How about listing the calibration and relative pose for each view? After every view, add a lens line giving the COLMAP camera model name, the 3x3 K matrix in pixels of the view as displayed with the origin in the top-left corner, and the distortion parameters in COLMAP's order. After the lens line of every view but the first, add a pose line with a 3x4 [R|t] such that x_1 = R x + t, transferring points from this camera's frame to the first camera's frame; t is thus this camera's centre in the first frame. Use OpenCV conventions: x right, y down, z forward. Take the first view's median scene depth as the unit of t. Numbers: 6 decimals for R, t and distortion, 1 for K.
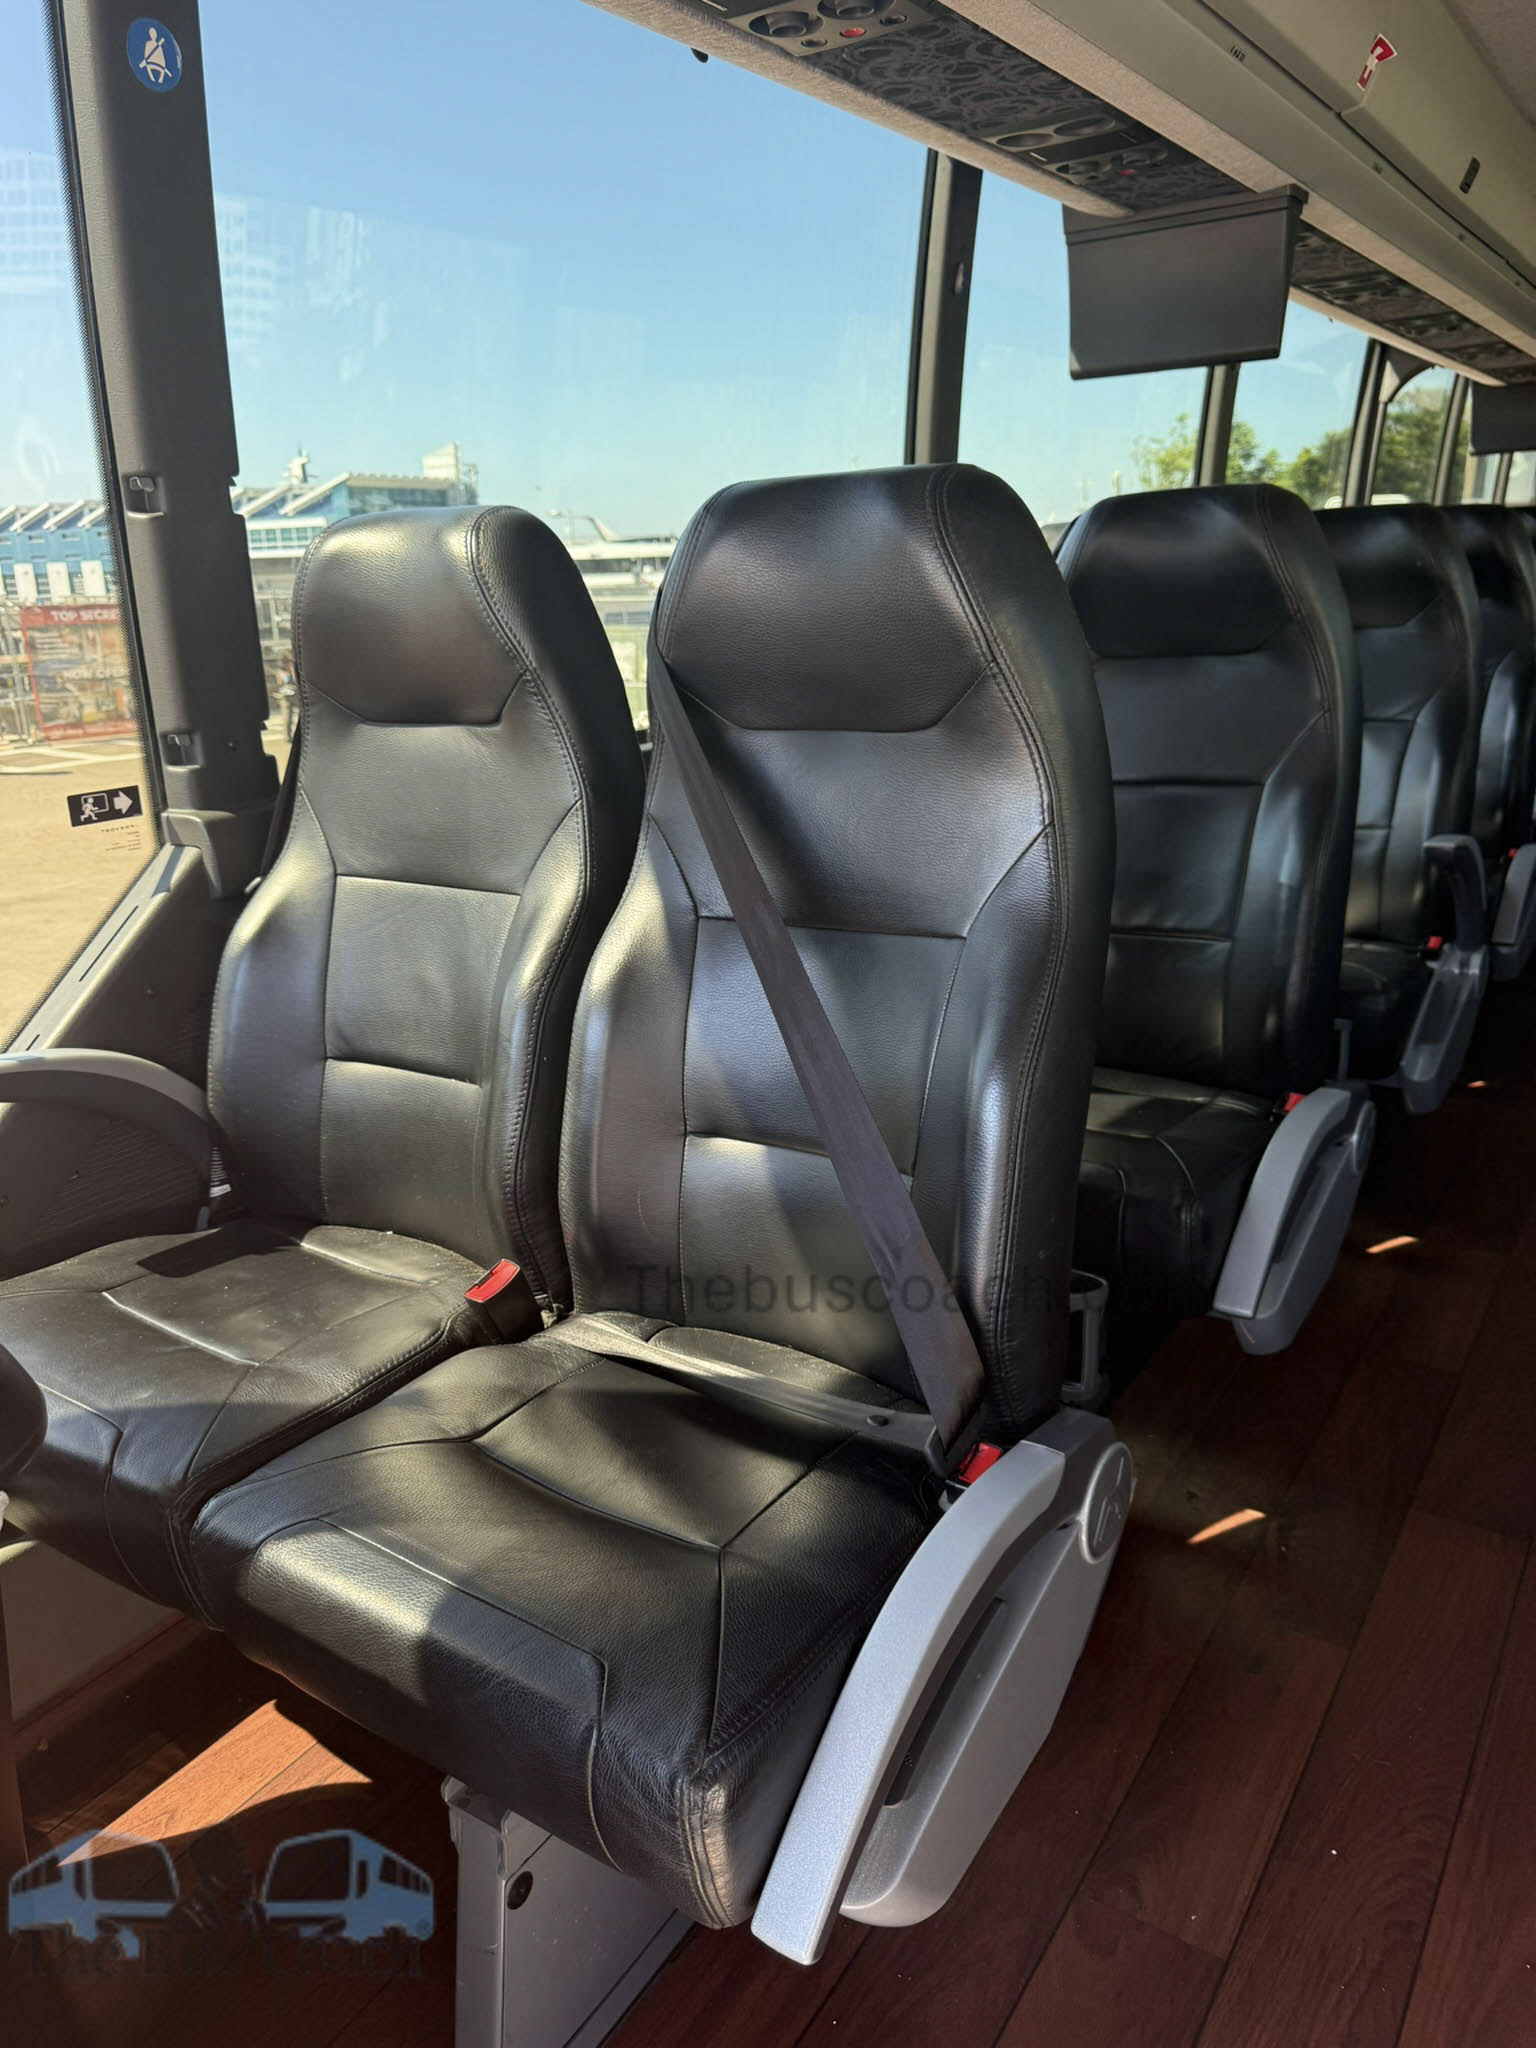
lens RADIAL K [[1476.8, 0, 768.0], [0, 1476.8, 1024.0], [0, 0, 1]] dist [-0.009364, 0.005260]
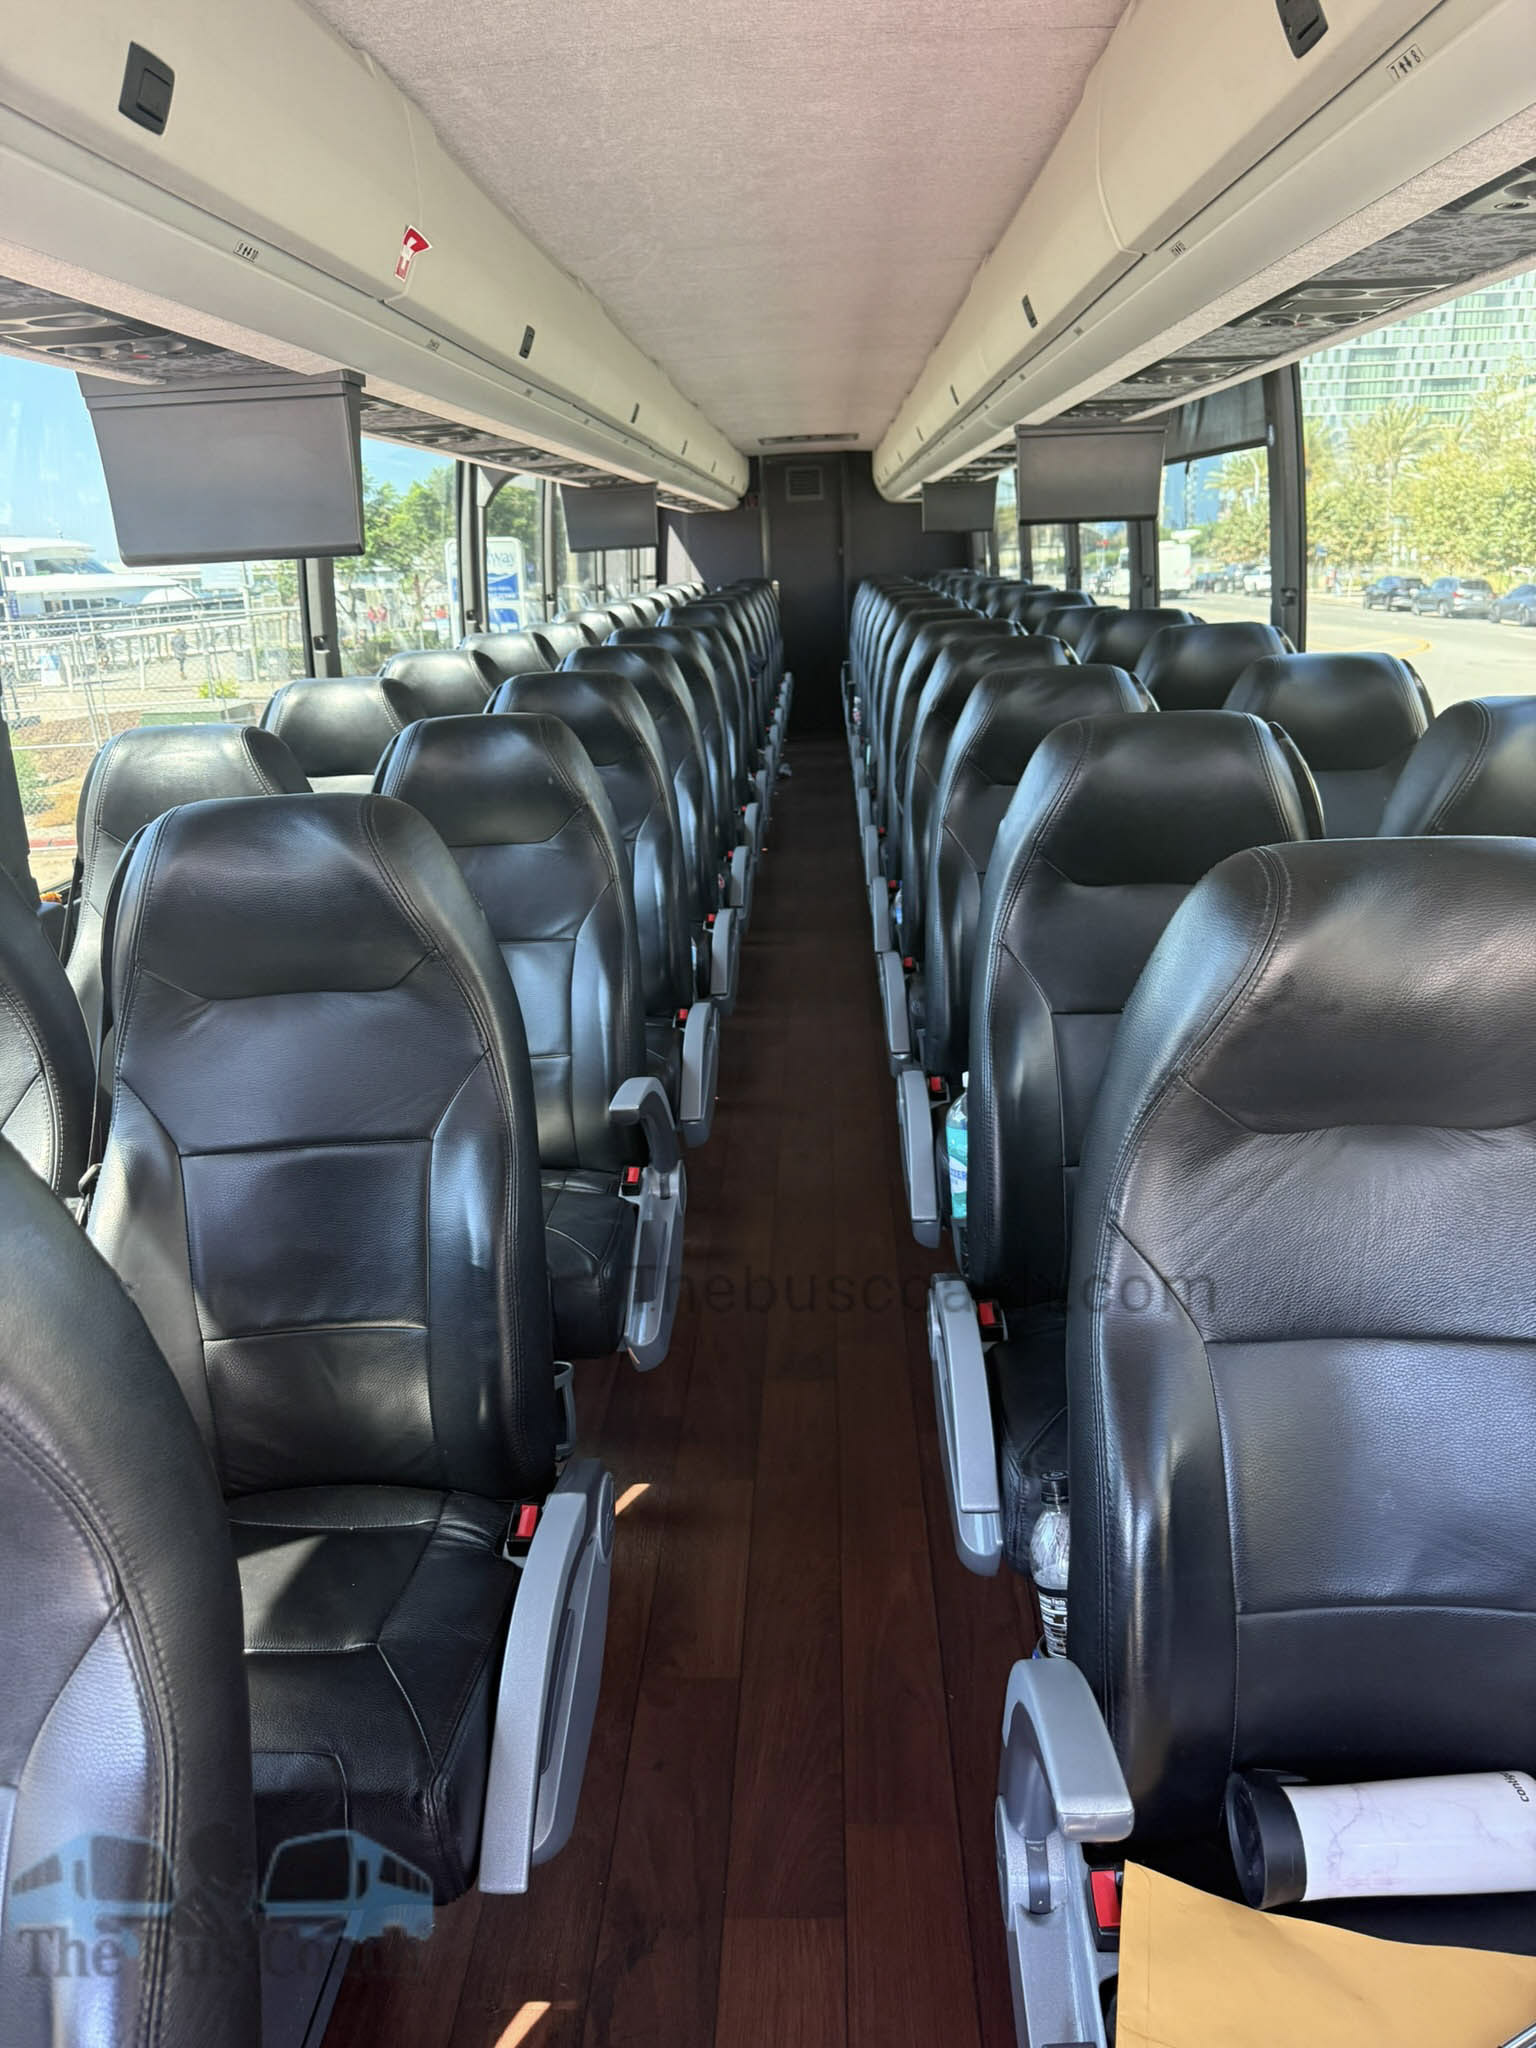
lens RADIAL K [[1441.5, 0, 768.0], [0, 1441.5, 1024.0], [0, 0, 1]] dist [0.072148, -0.094425]
pose [[0.852416, -0.162741, 0.496893, 0.070661], [0.166909, 0.985301, 0.036373, -0.170343], [-0.495509, 0.051931, 0.867049, 0.124997]]
